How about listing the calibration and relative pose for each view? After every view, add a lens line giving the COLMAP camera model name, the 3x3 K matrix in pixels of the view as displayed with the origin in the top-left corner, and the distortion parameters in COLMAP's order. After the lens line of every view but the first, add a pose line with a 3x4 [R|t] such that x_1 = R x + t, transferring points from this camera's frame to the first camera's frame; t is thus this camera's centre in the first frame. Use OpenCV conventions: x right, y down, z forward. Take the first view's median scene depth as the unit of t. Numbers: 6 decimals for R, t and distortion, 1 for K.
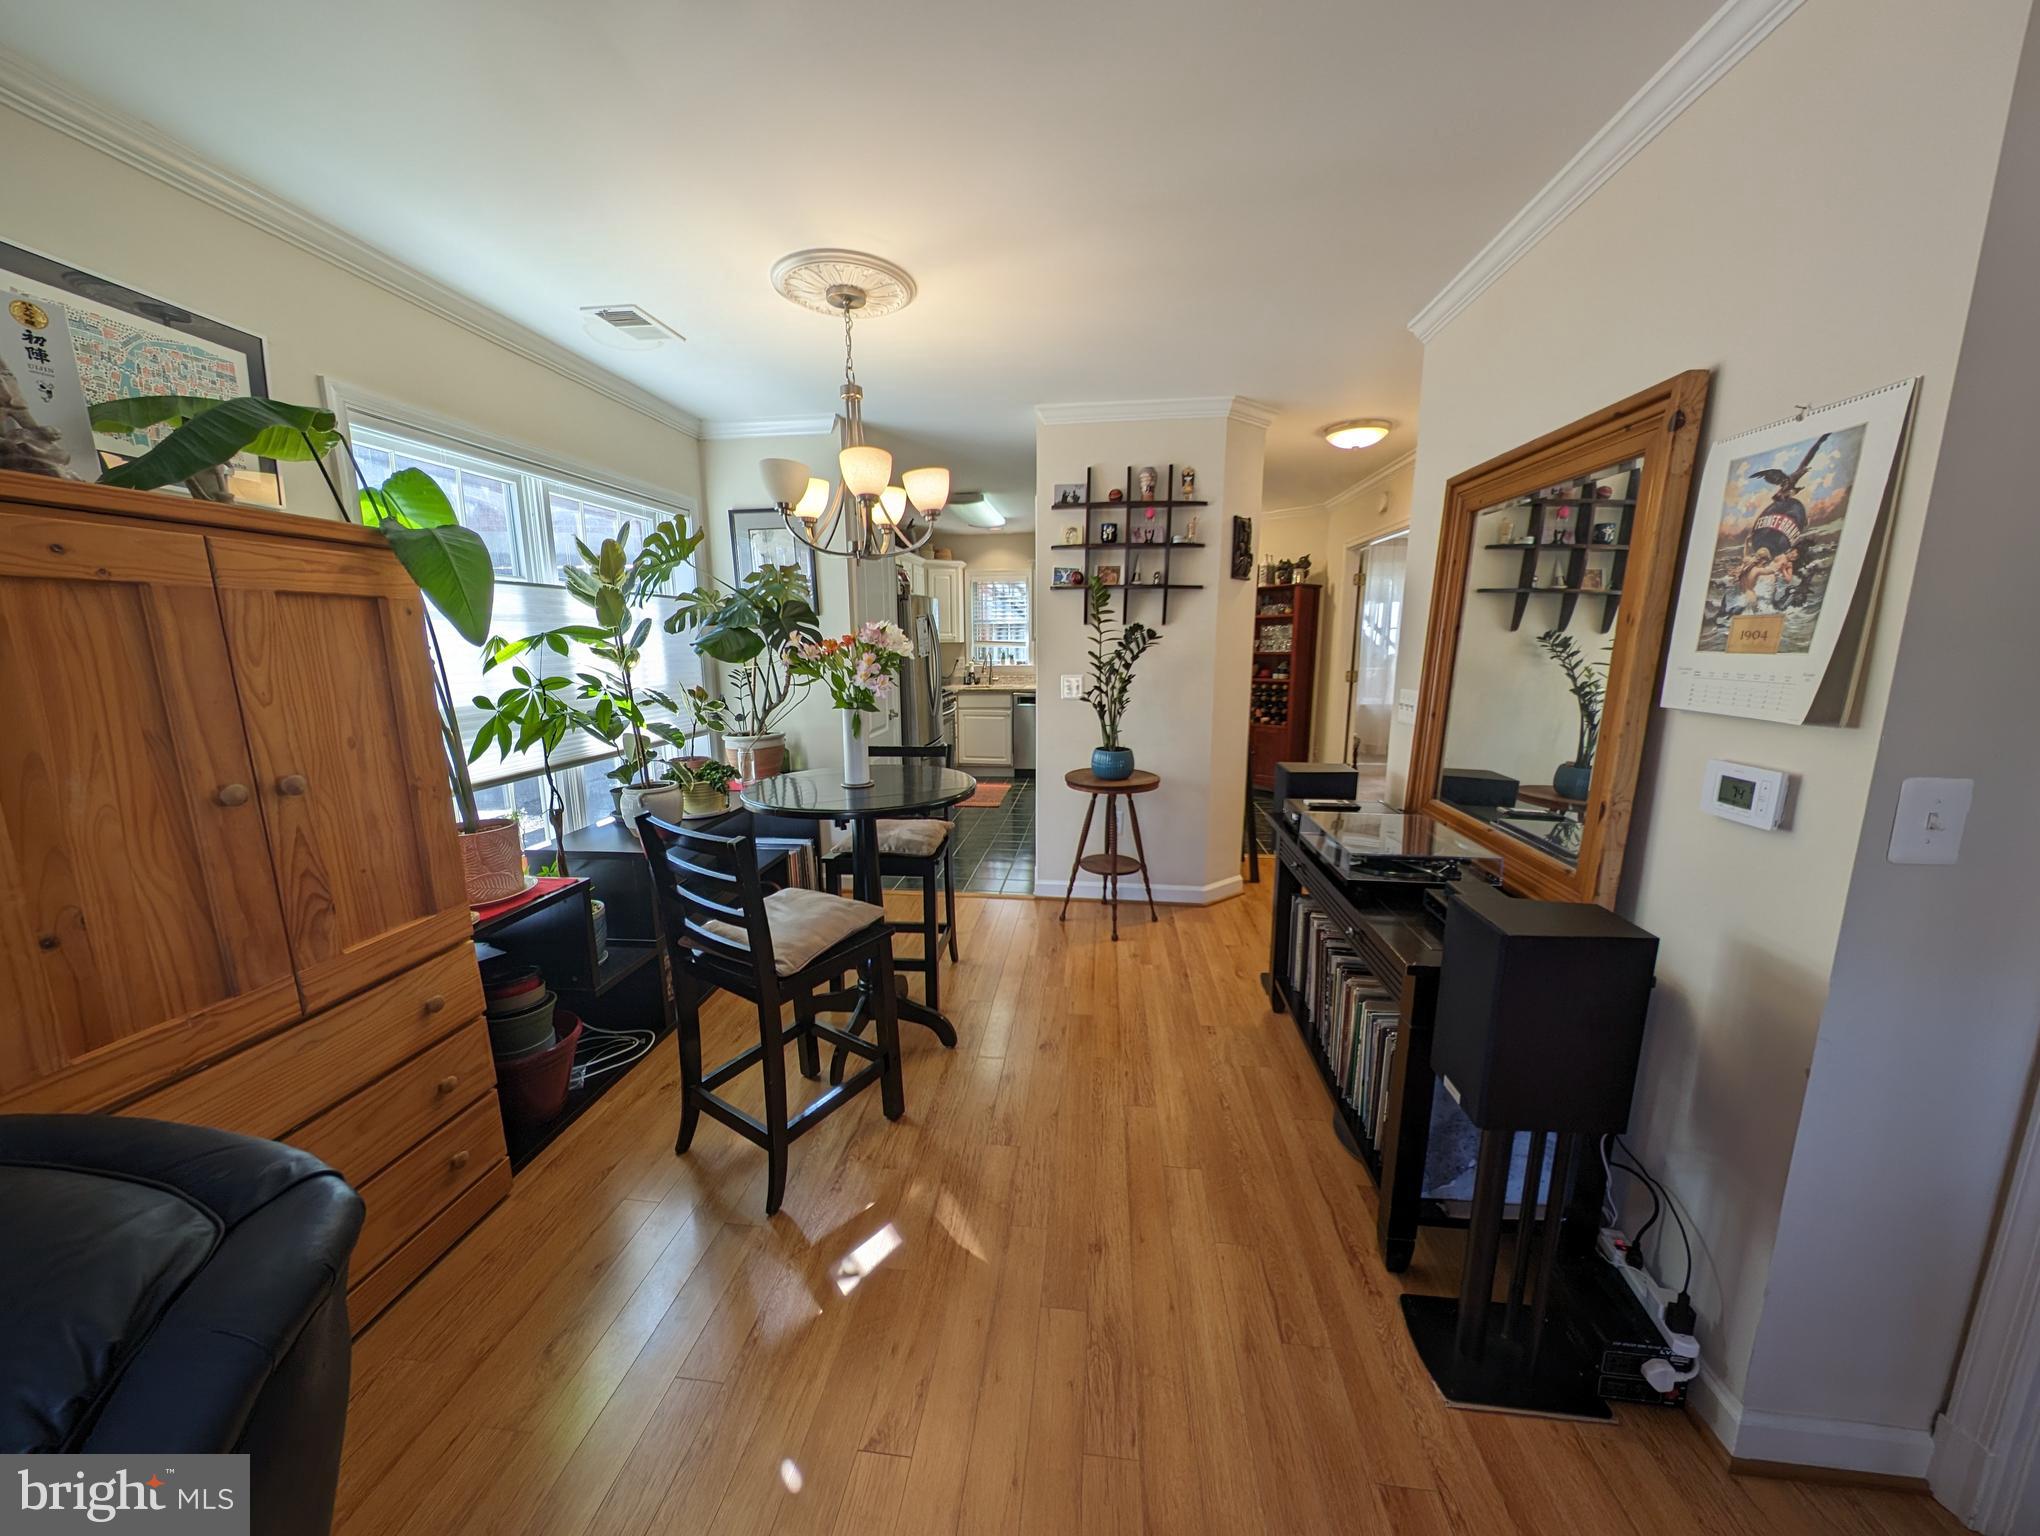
lens RADIAL K [[720.9, 0, 1015.7], [0, 720.9, 767.4], [0, 0, 1]] dist [0.014322, -0.008299]
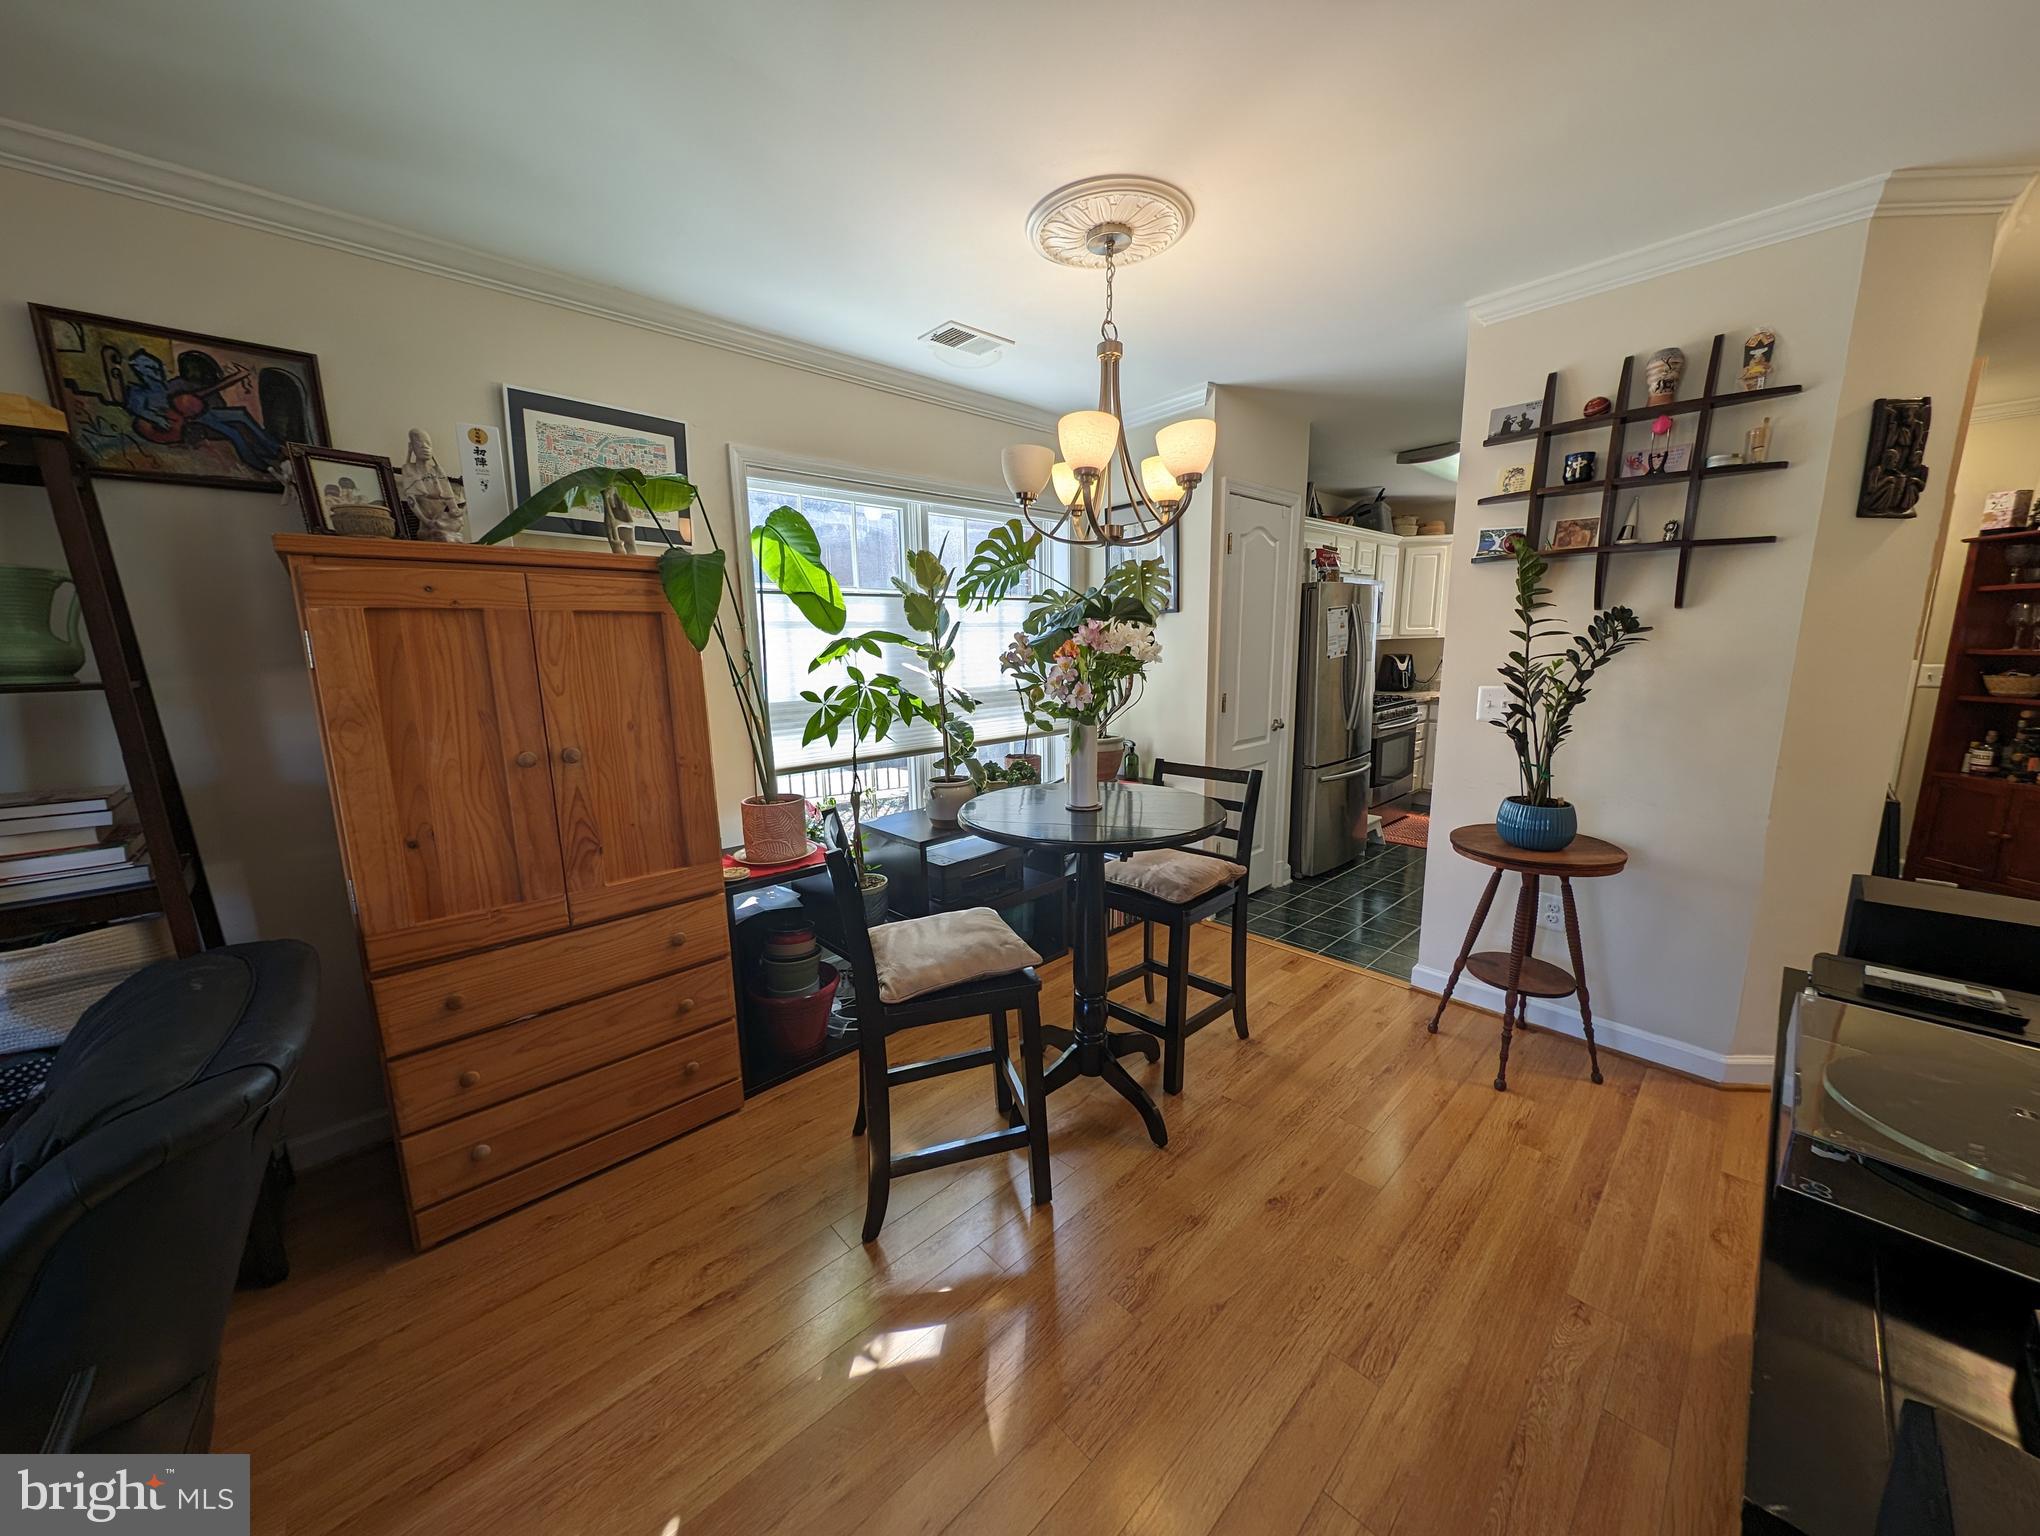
lens RADIAL K [[720.9, 0, 1015.7], [0, 720.9, 767.4], [0, 0, 1]] dist [0.014322, -0.008299]
pose [[0.762697, 0.103169, -0.638474, 0.301479], [-0.100409, 0.994114, 0.040691, -0.055933], [0.638914, 0.033074, 0.768567, 0.304664]]
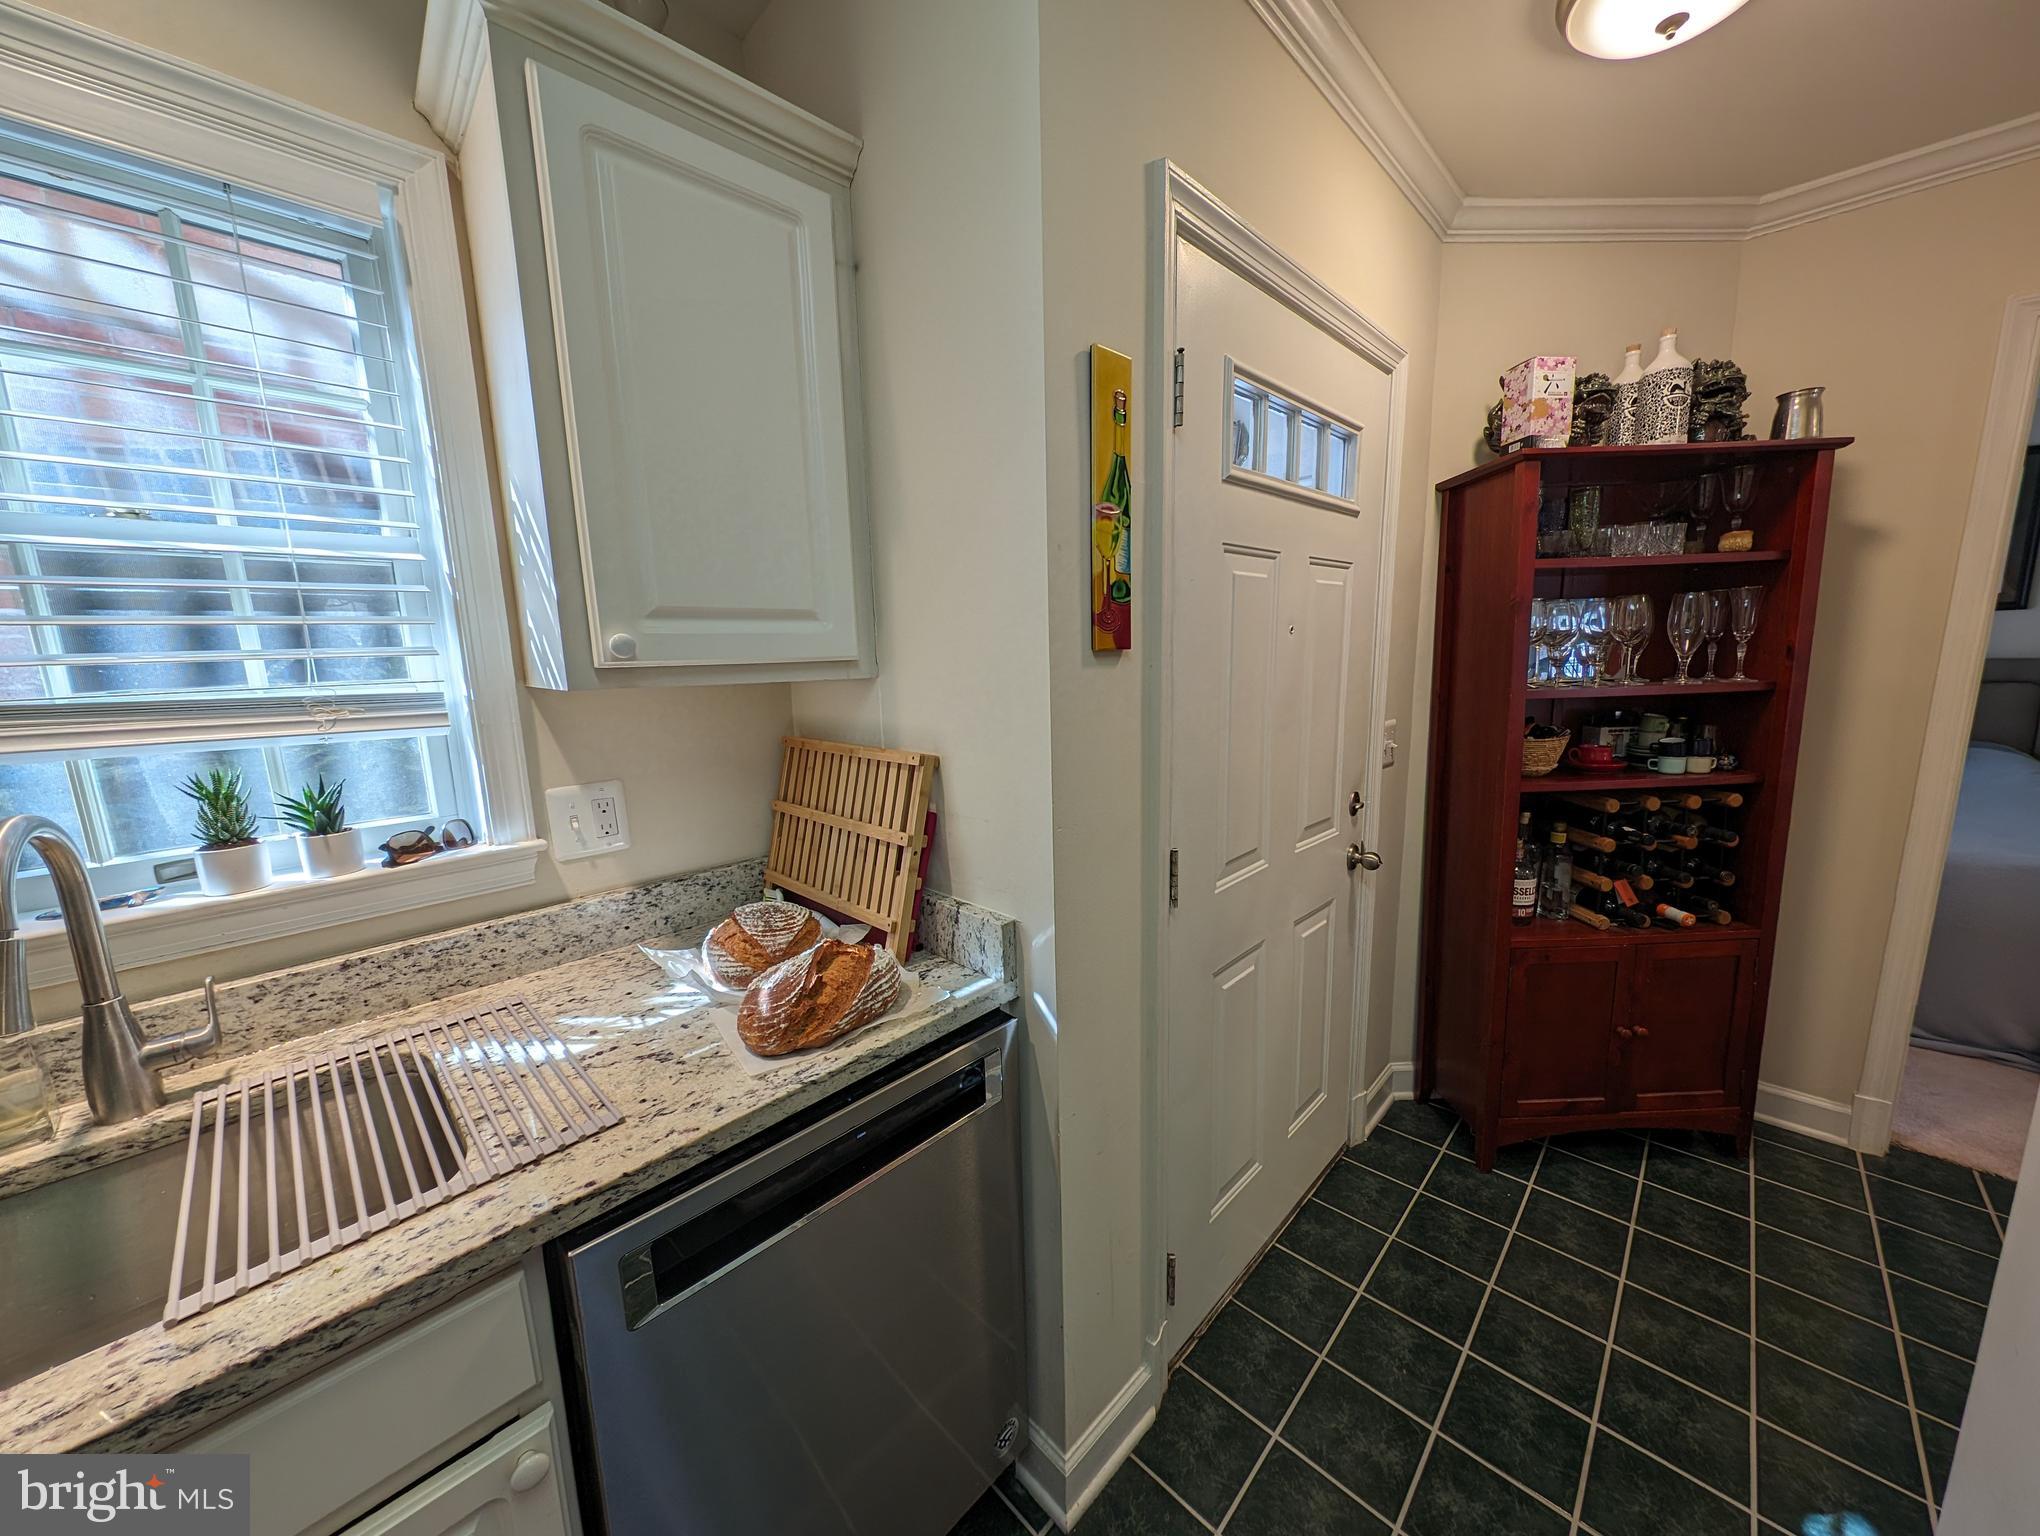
lens RADIAL K [[717.5, 0, 1022.9], [0, 717.5, 772.4], [0, 0, 1]] dist [0.001596, -0.004215]
pose [[0.604937, -0.147943, 0.782409, -0.103039], [0.163250, 0.984760, 0.059984, -0.532294], [-0.779359, 0.091441, 0.619870, 2.958763]]
